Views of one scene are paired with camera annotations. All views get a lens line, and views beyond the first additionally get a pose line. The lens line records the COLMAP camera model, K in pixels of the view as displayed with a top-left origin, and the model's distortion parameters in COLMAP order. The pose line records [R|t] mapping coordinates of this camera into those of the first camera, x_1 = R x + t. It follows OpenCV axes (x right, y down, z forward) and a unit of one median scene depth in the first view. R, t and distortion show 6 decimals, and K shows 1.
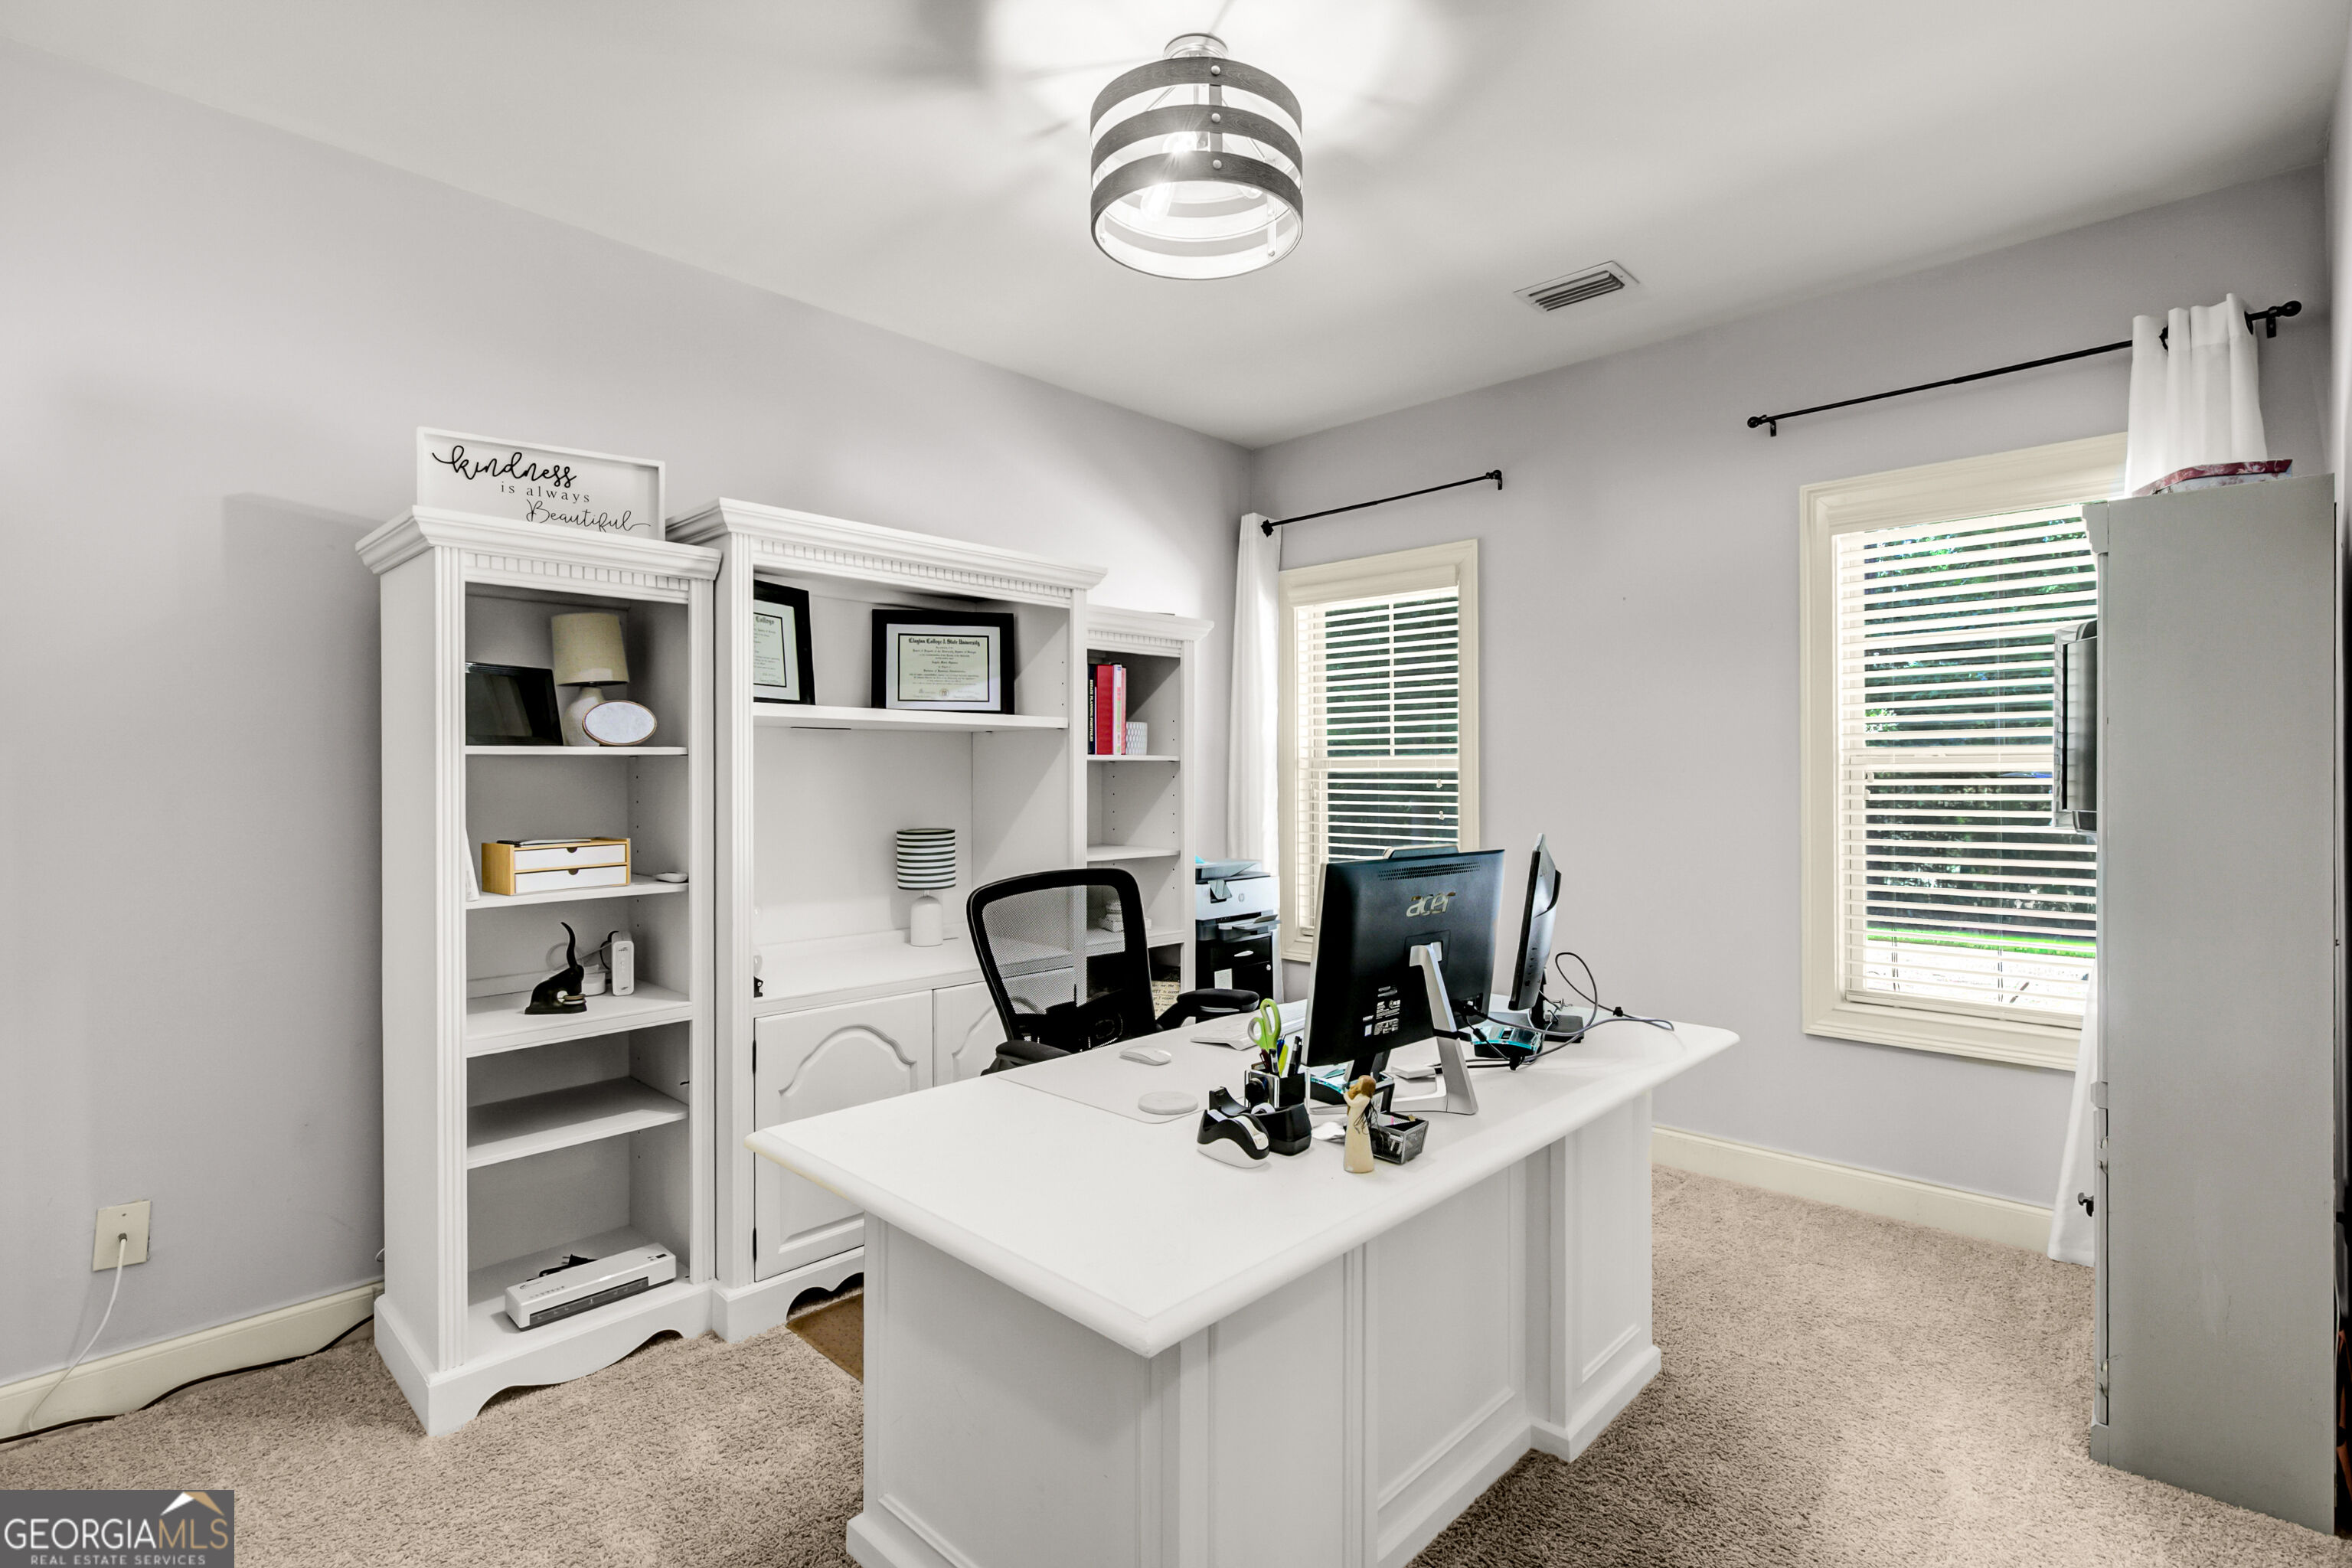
lens RADIAL K [[1101.8, 0, 1180.2], [0, 1101.8, 781.1], [0, 0, 1]] dist [-0.004303, -0.000527]
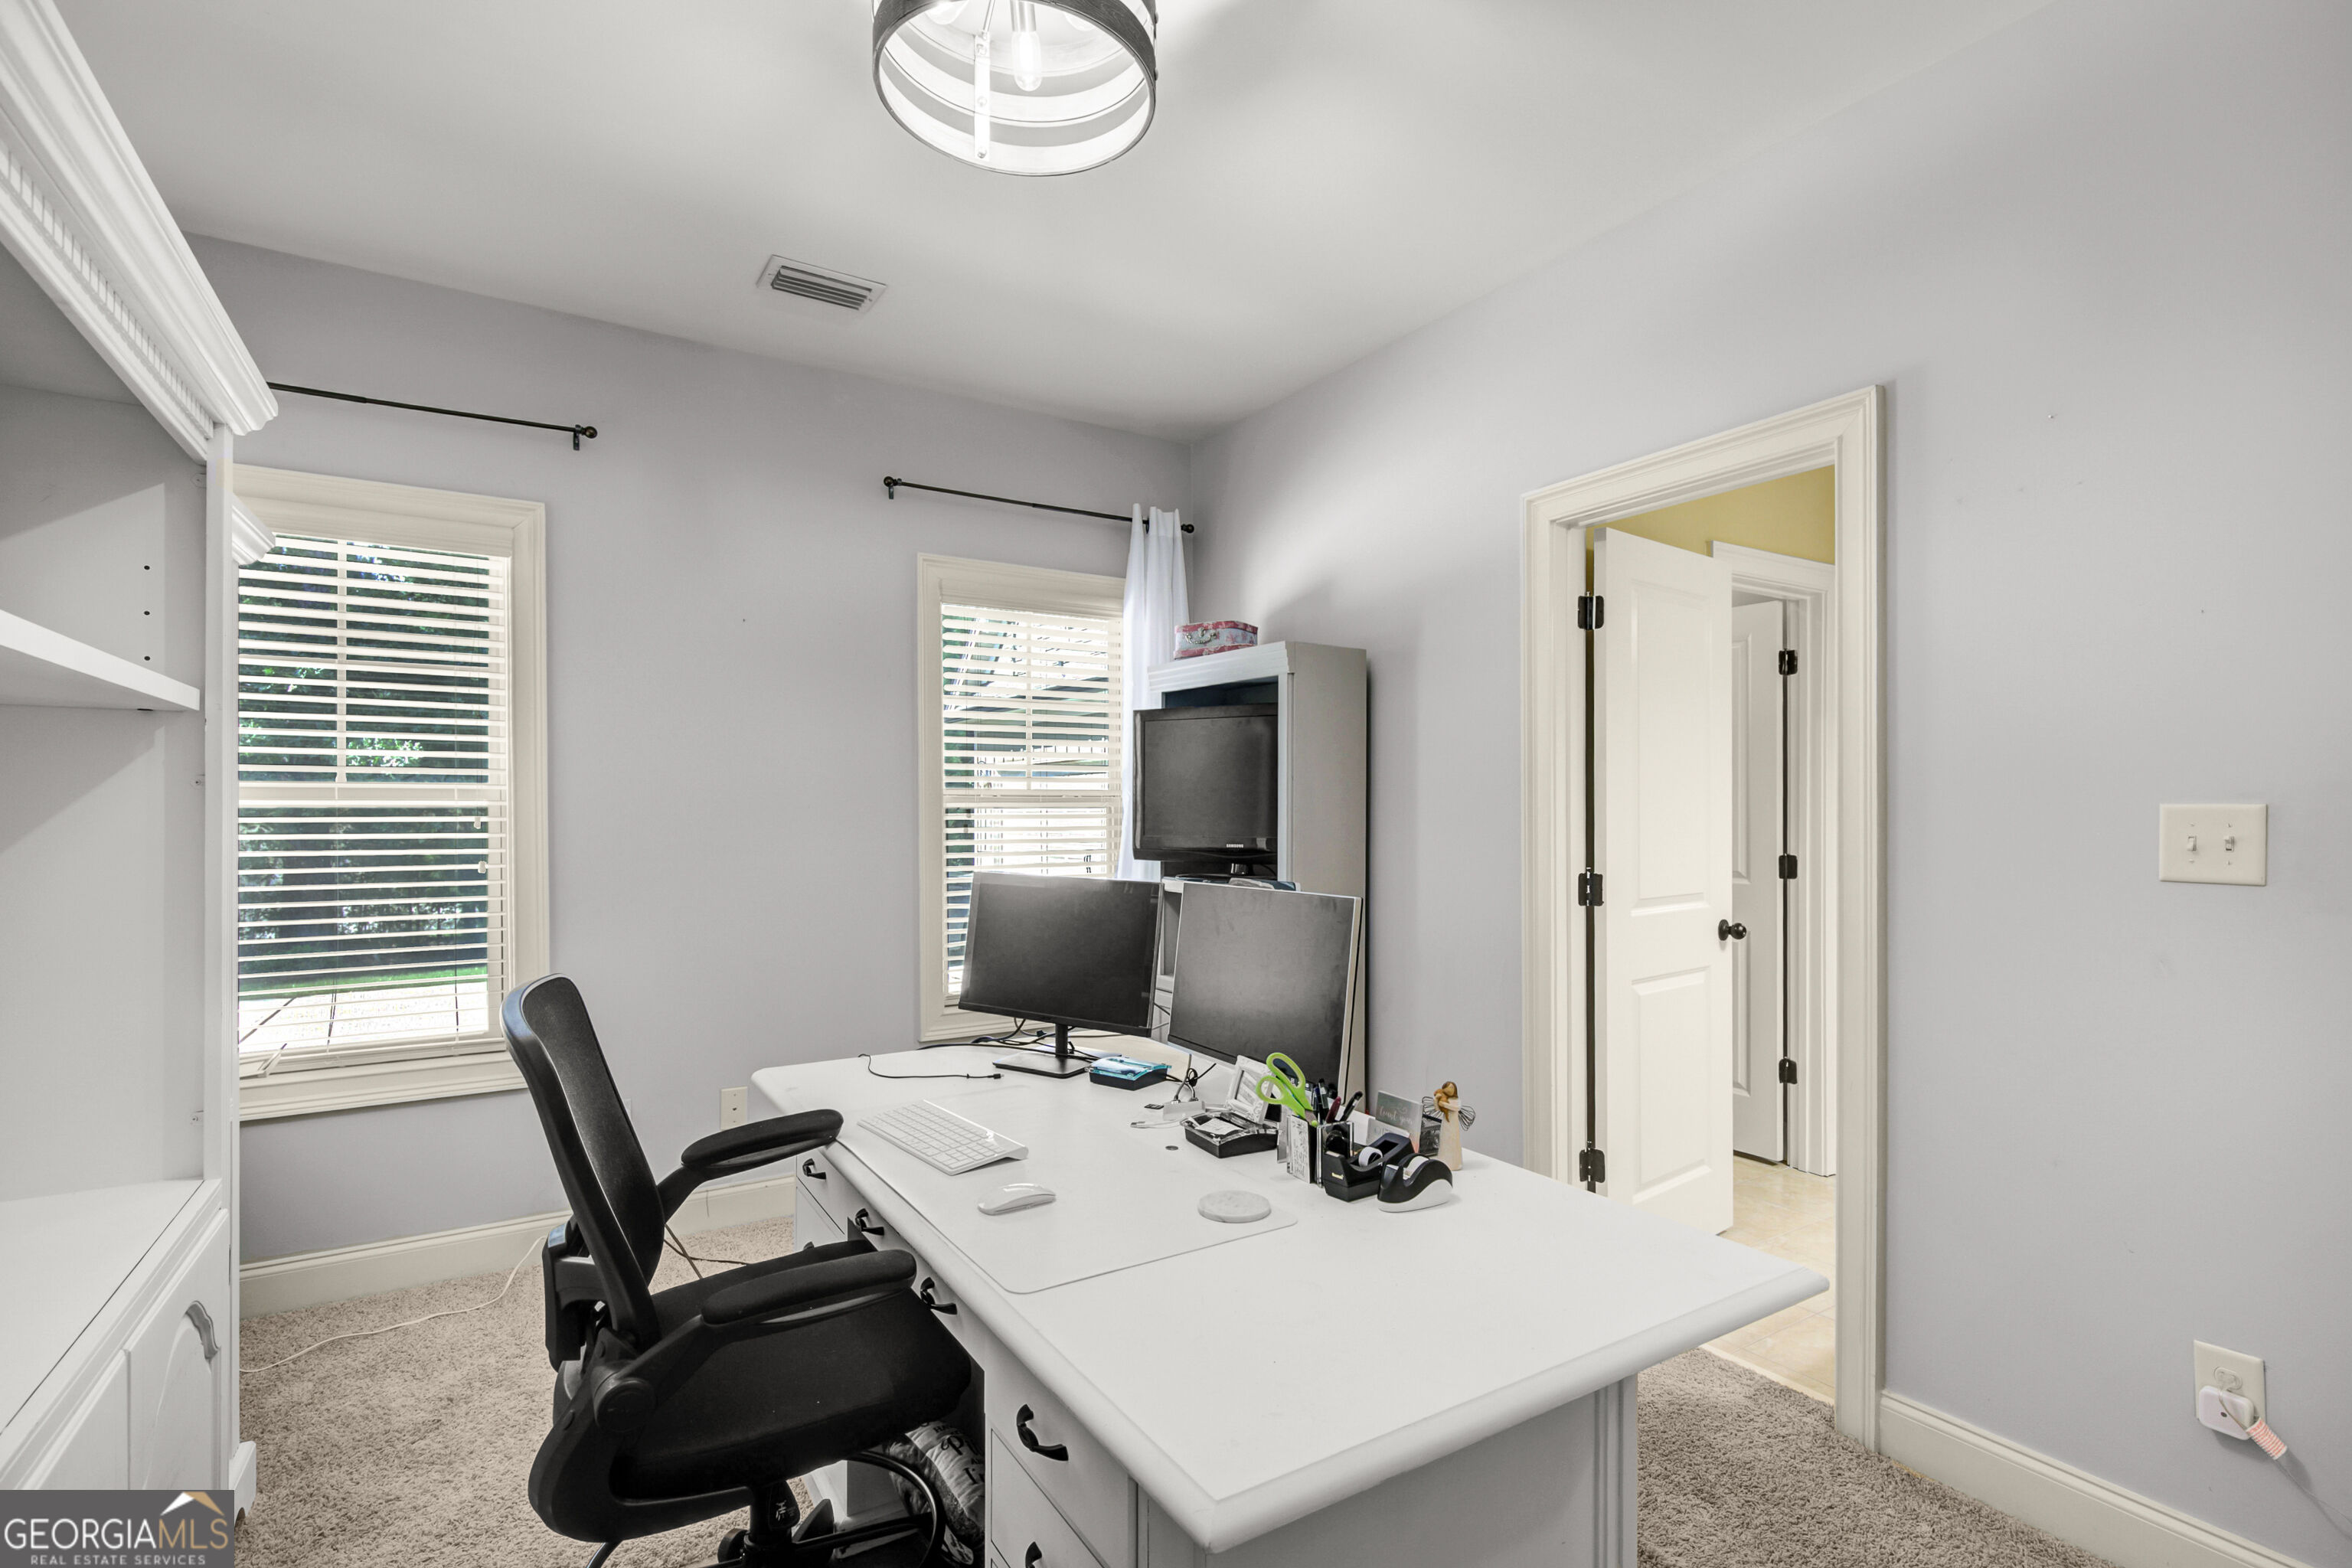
lens RADIAL K [[1101.8, 0, 1225.5], [0, 1101.8, 816.9], [0, 0, 1]] dist [-0.004303, -0.000527]
pose [[0.218014, -0.003718, 0.975939, -0.362190], [0.004685, 0.999985, 0.002763, -0.001536], [-0.975934, 0.003970, 0.218028, 0.360987]]
